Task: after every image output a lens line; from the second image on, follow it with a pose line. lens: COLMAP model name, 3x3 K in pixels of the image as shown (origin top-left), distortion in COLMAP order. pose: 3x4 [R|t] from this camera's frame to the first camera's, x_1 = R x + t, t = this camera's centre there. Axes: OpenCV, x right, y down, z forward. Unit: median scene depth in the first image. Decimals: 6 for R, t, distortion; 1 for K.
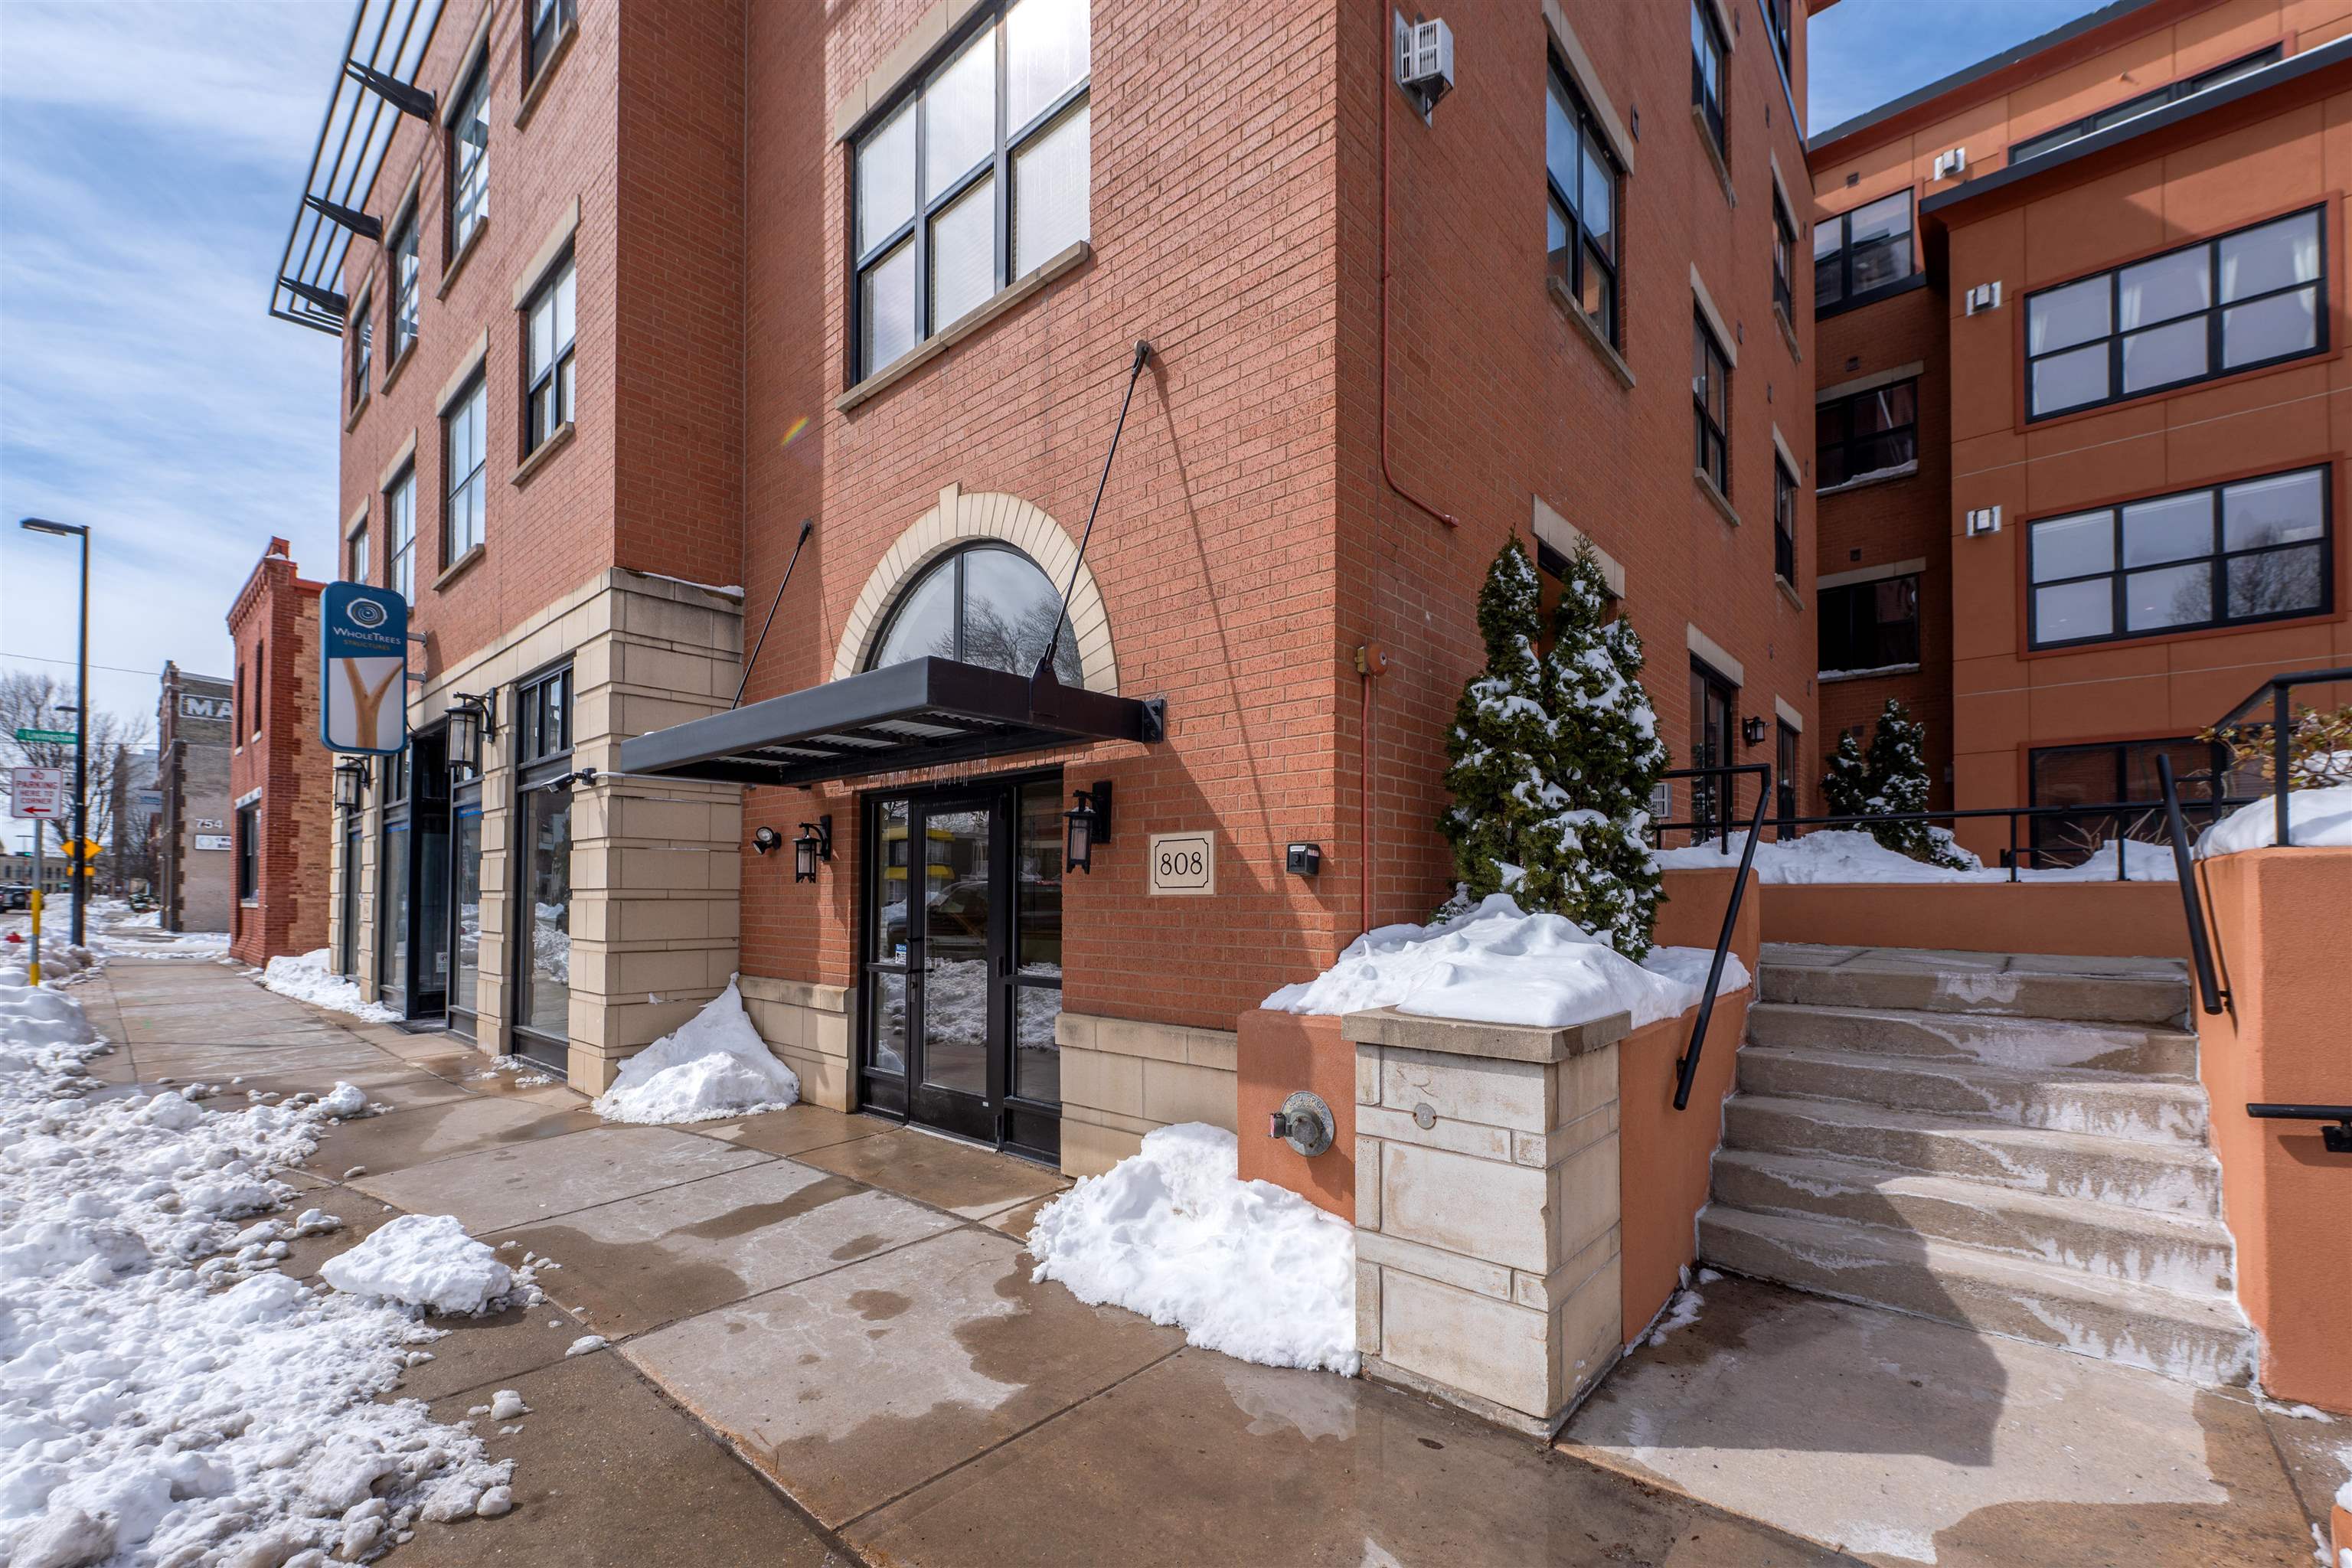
lens RADIAL K [[928.7, 0, 1171.7], [0, 928.7, 866.0], [0, 0, 1]] dist [0.001752, -0.000616]
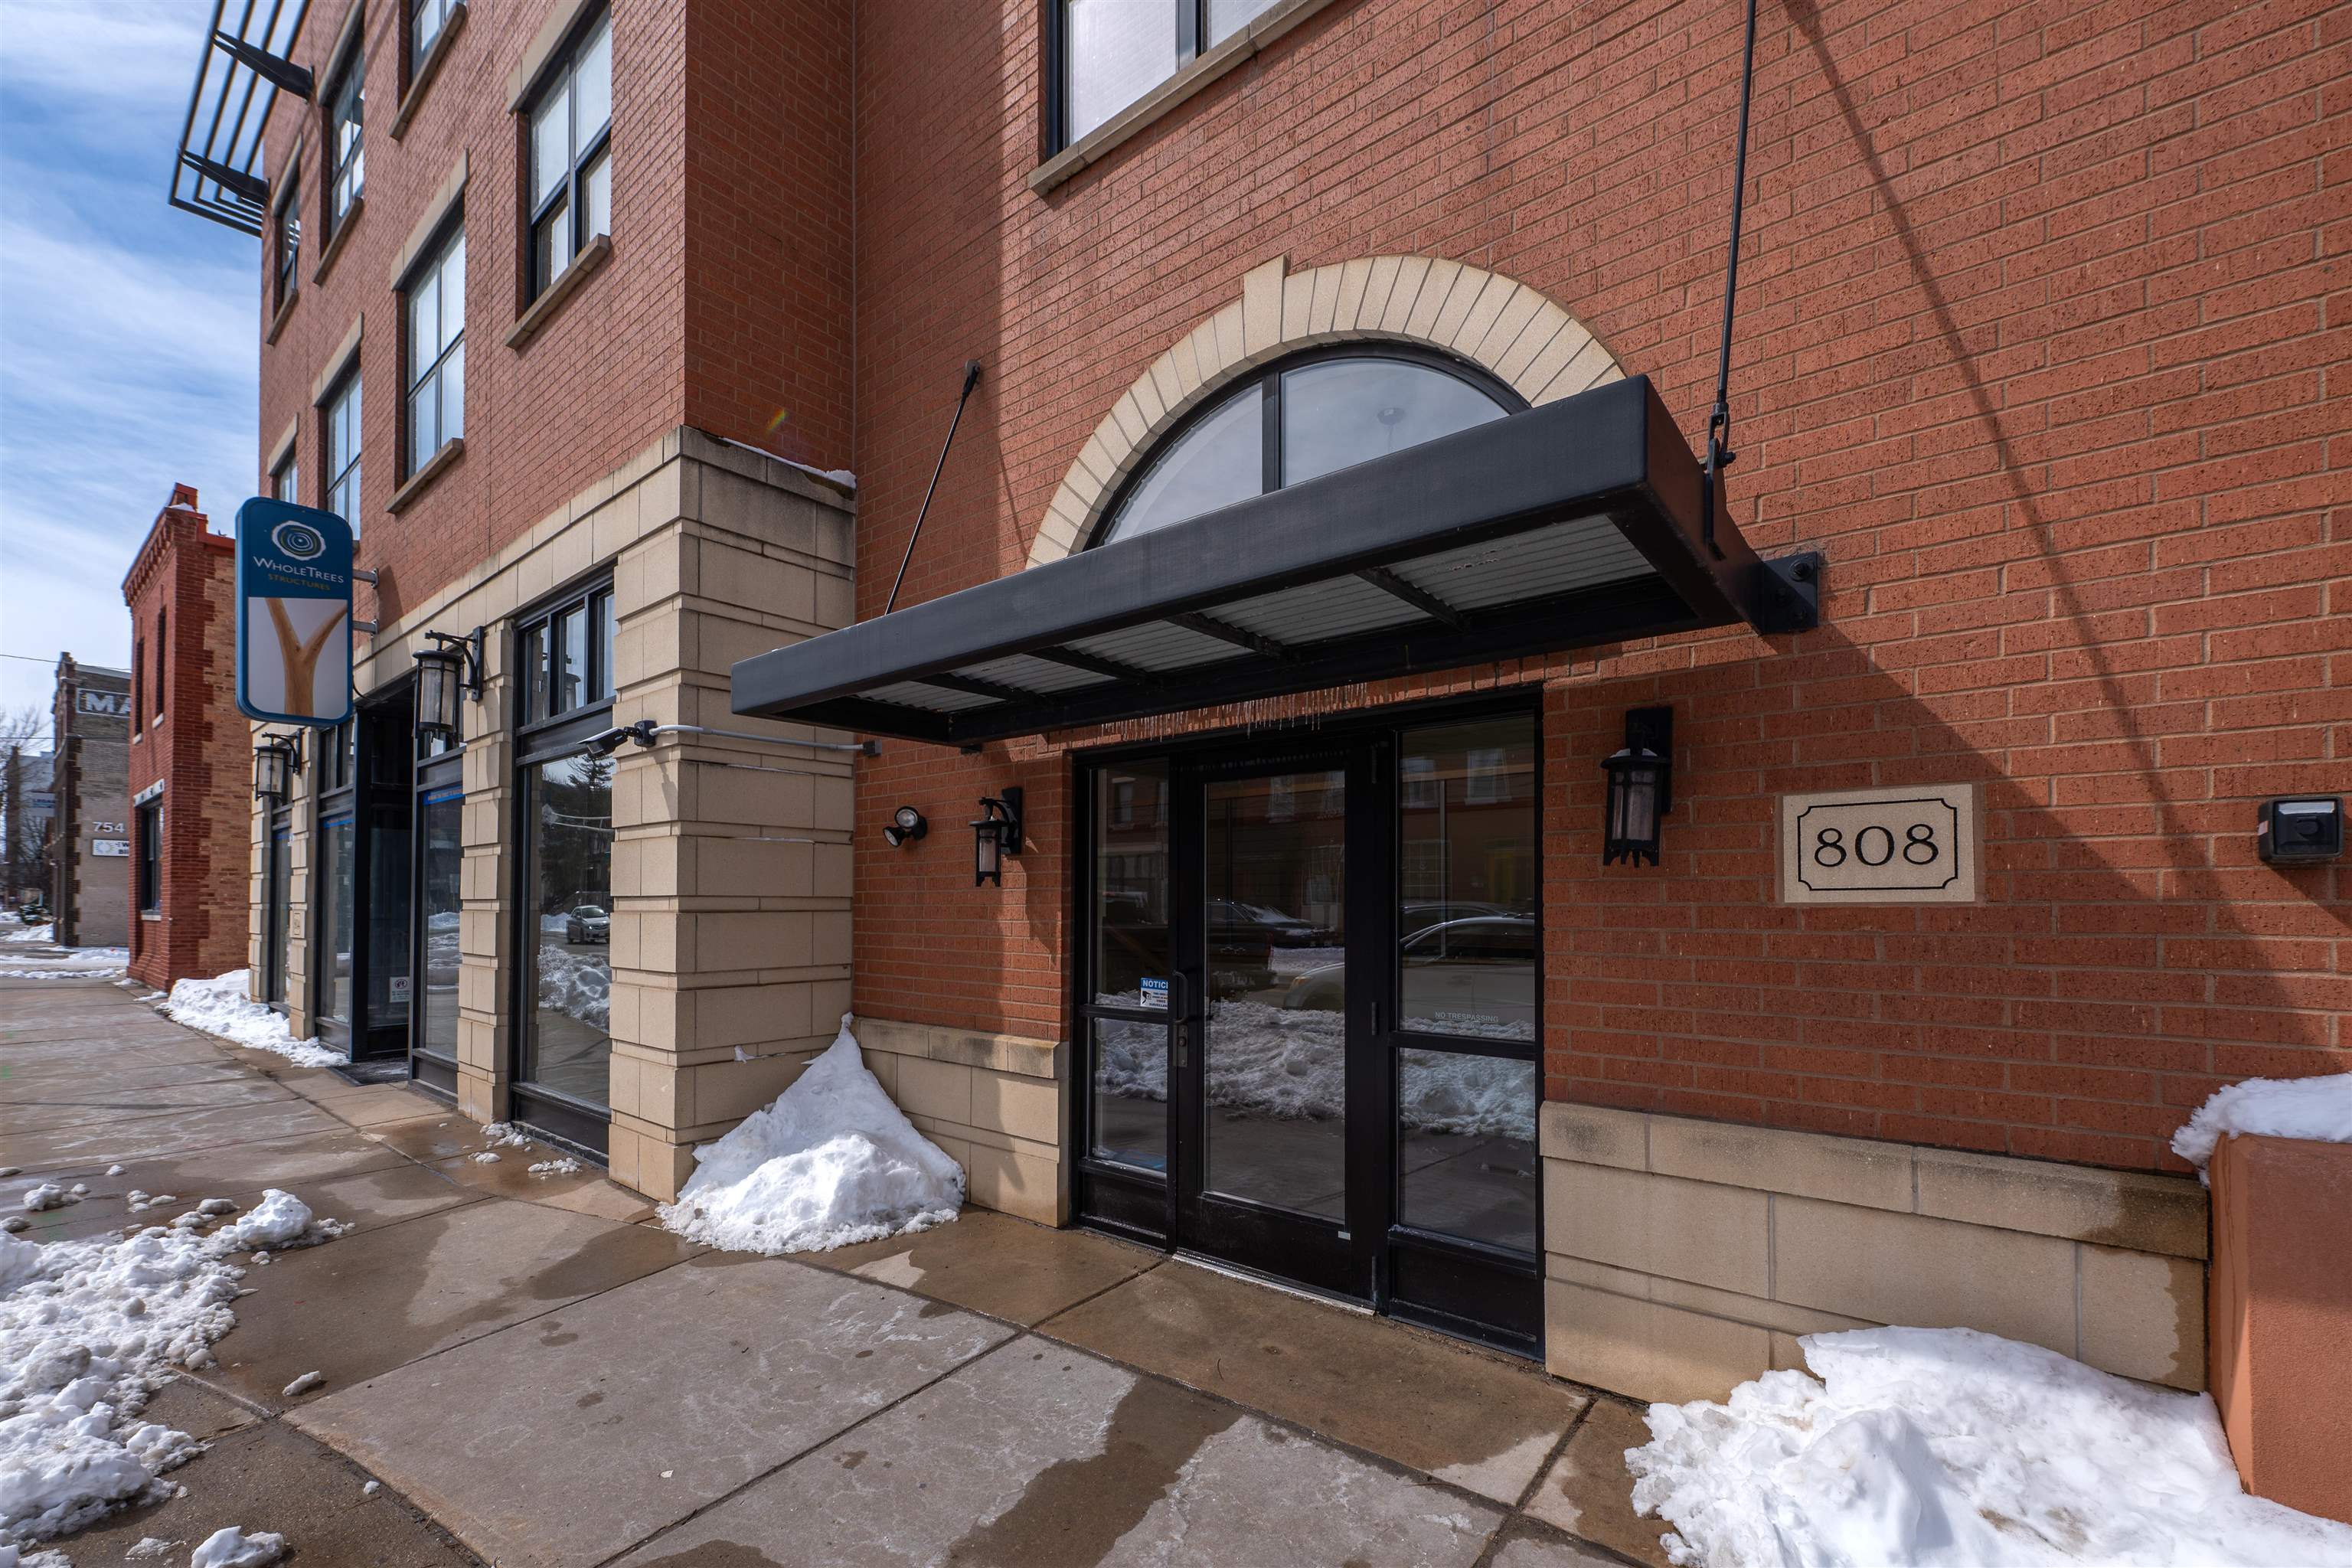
lens RADIAL K [[928.7, 0, 1164.7], [0, 928.7, 898.5], [0, 0, 1]] dist [0.001752, -0.000616]
pose [[0.999013, 0.008350, 0.043634, -0.336313], [-0.008919, 0.999878, 0.012845, 0.019605], [-0.043521, -0.013222, 0.998965, 0.362606]]
